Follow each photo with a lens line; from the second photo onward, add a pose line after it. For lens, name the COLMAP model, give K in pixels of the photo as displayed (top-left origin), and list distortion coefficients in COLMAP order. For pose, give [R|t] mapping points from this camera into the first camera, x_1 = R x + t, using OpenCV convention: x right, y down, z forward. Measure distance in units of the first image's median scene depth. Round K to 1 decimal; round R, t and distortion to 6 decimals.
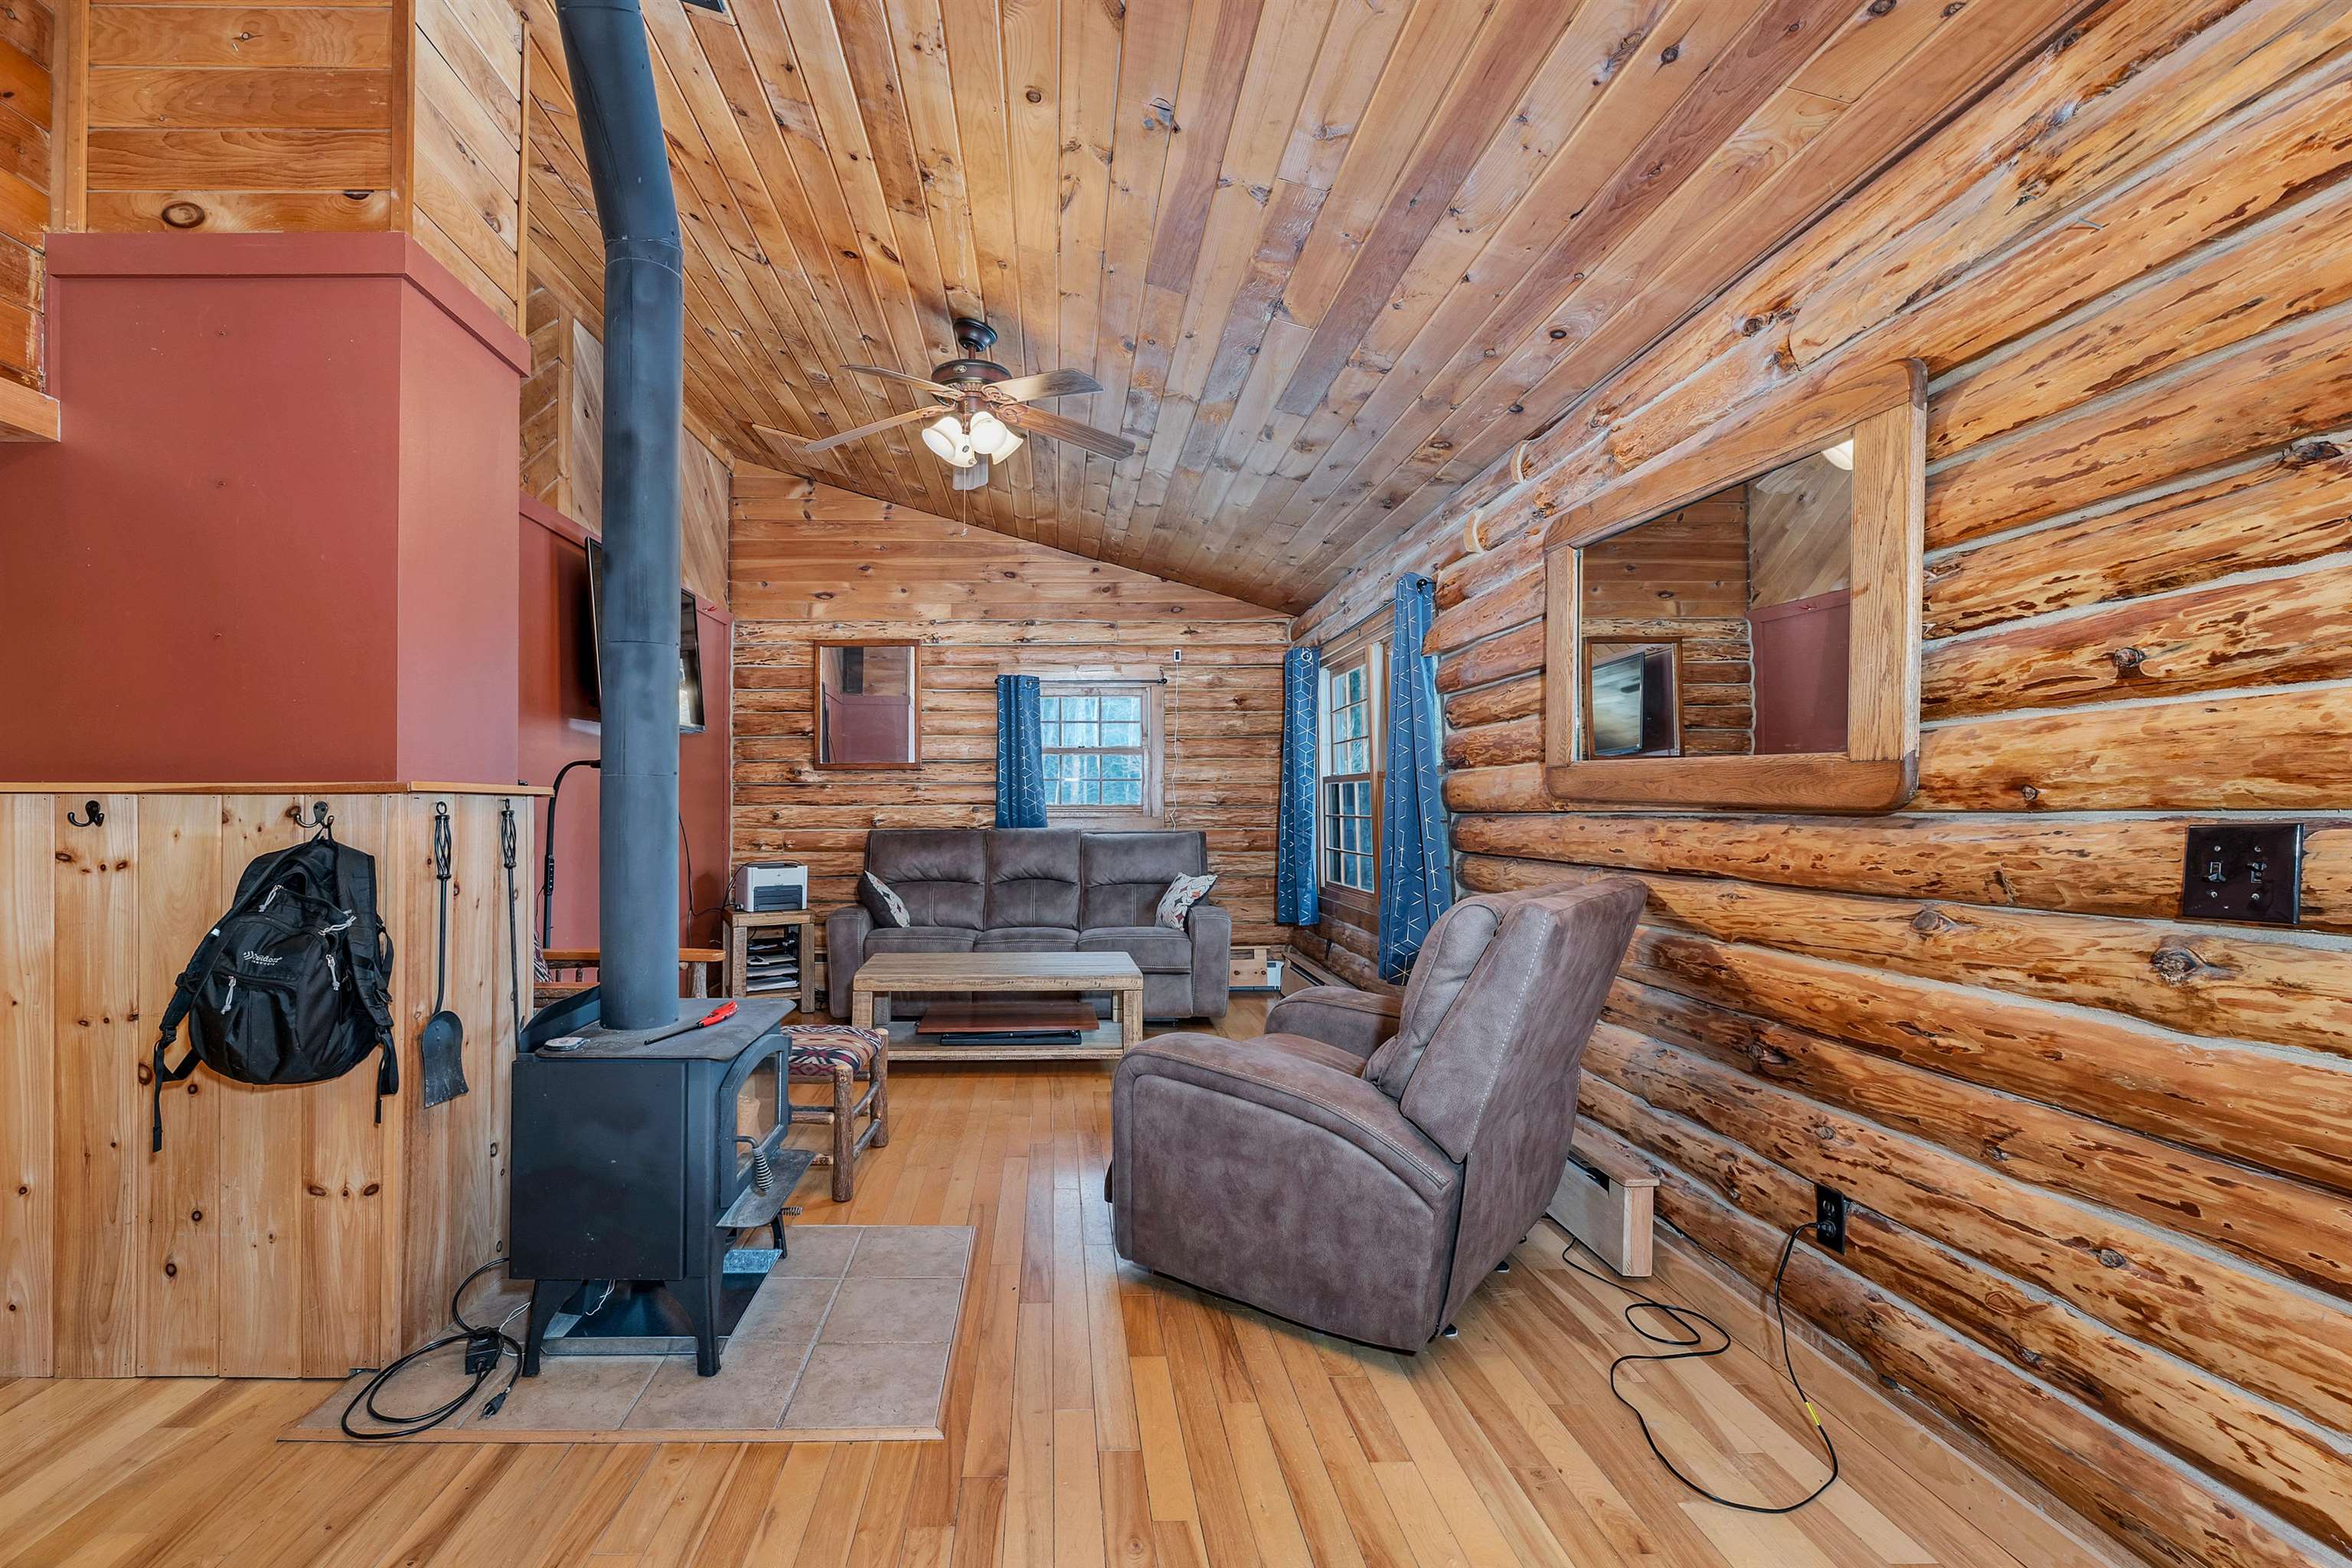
lens RADIAL K [[996.3, 0, 1090.2], [0, 996.3, 798.4], [0, 0, 1]] dist [0.001590, 0.000684]
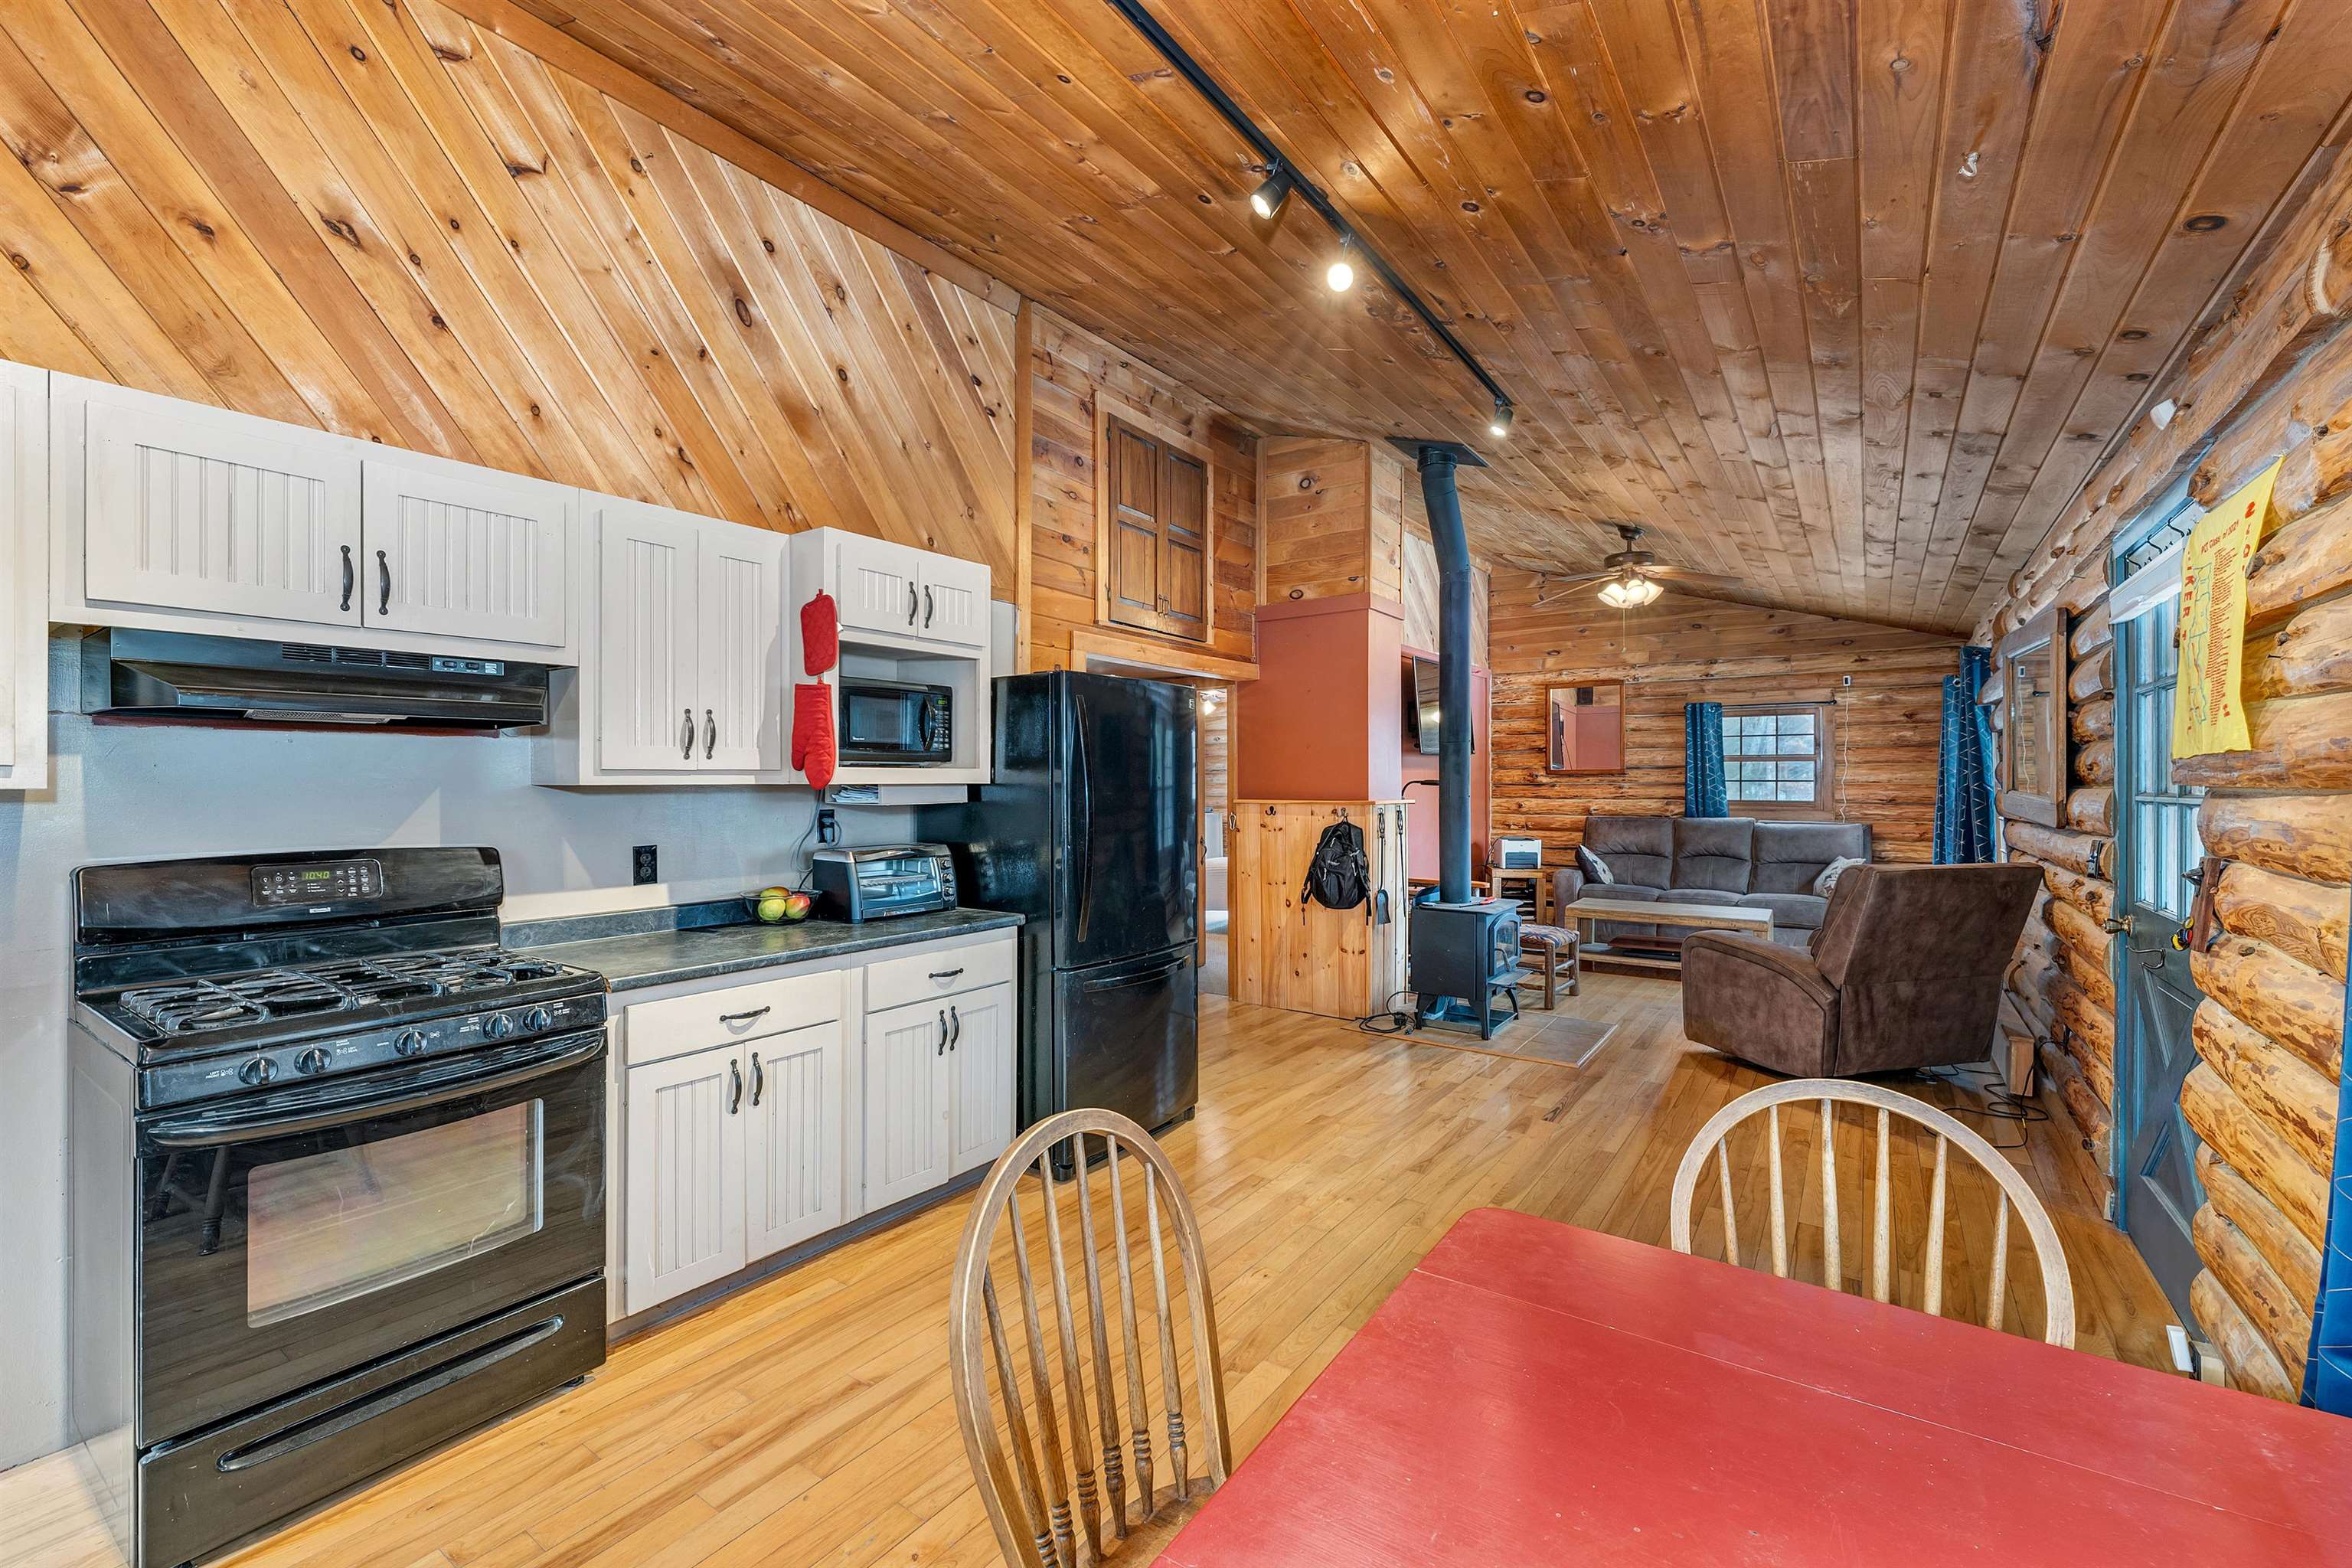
lens RADIAL K [[996.3, 0, 1170.5], [0, 996.3, 775.6], [0, 0, 1]] dist [0.001590, 0.000684]
pose [[0.794936, -0.003316, -0.606684, 0.464727], [0.004579, 0.999989, 0.000535, -0.081820], [0.606676, -0.003204, 0.794943, -1.341790]]
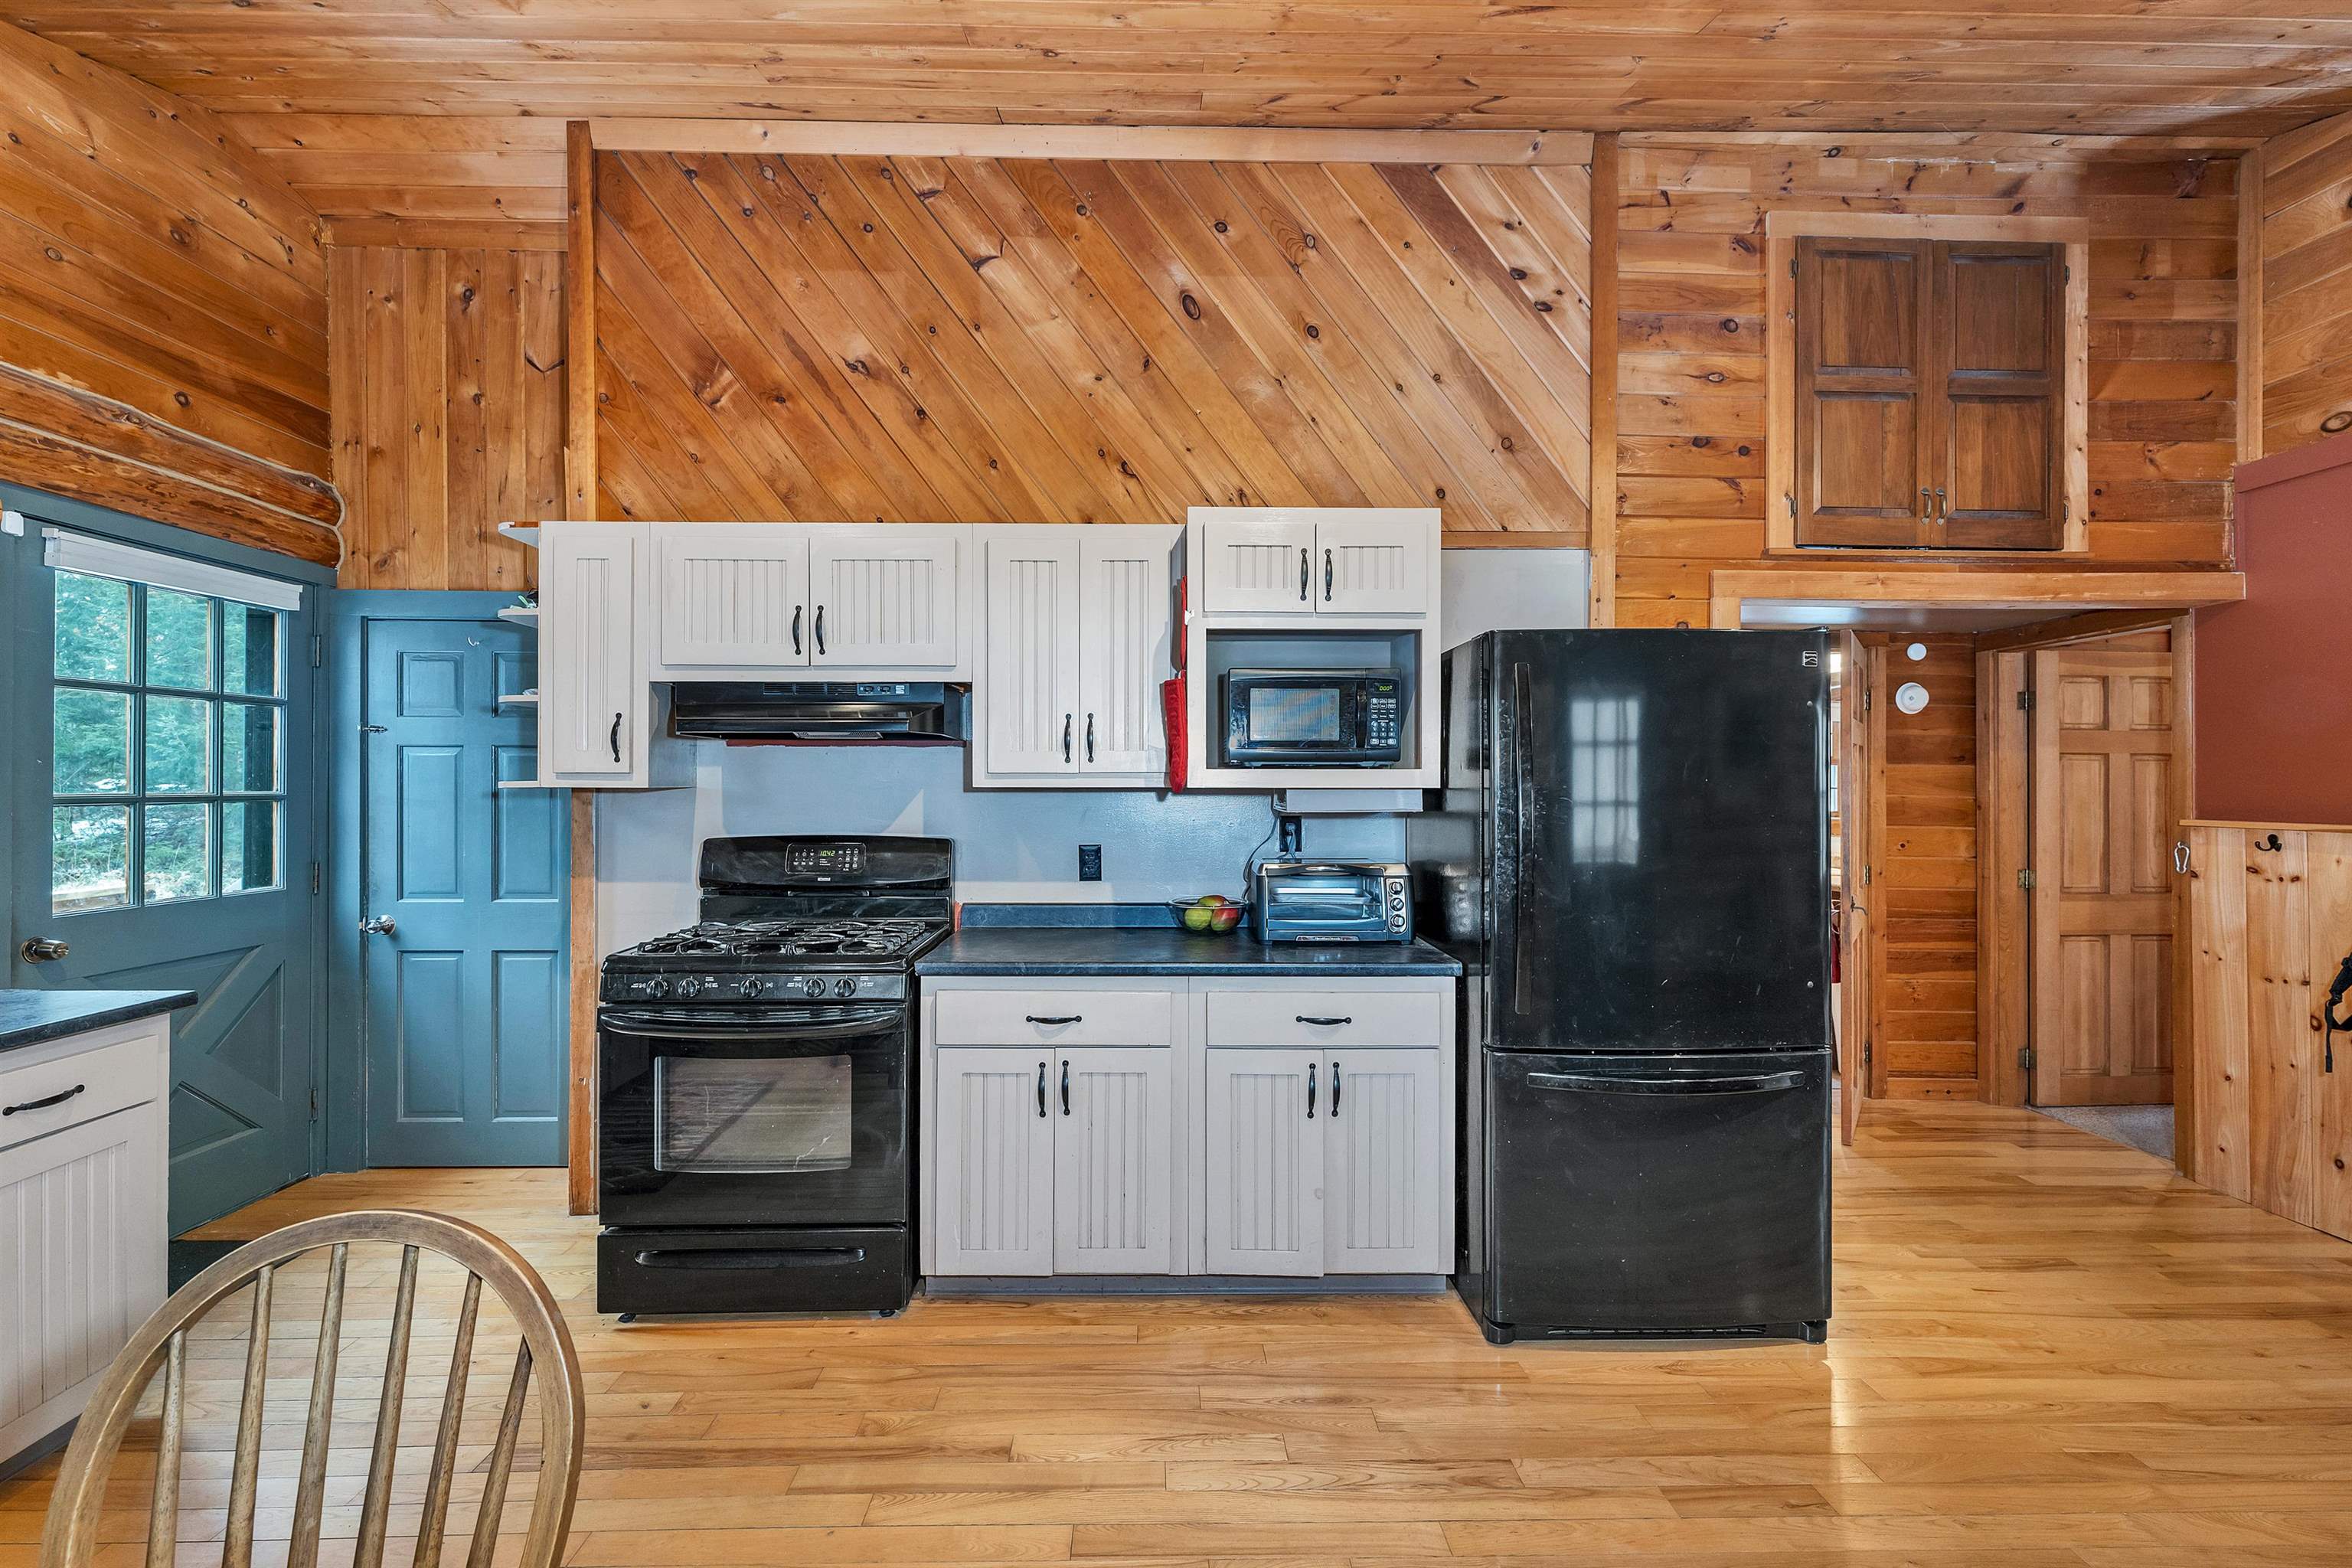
lens RADIAL K [[996.3, 0, 1143.2], [0, 996.3, 777.2], [0, 0, 1]] dist [0.001590, 0.000684]
pose [[-0.016868, -0.007170, -0.999832, 0.510759], [0.004900, 0.999962, -0.007253, -0.076154], [0.999846, -0.005021, -0.016833, -0.642252]]
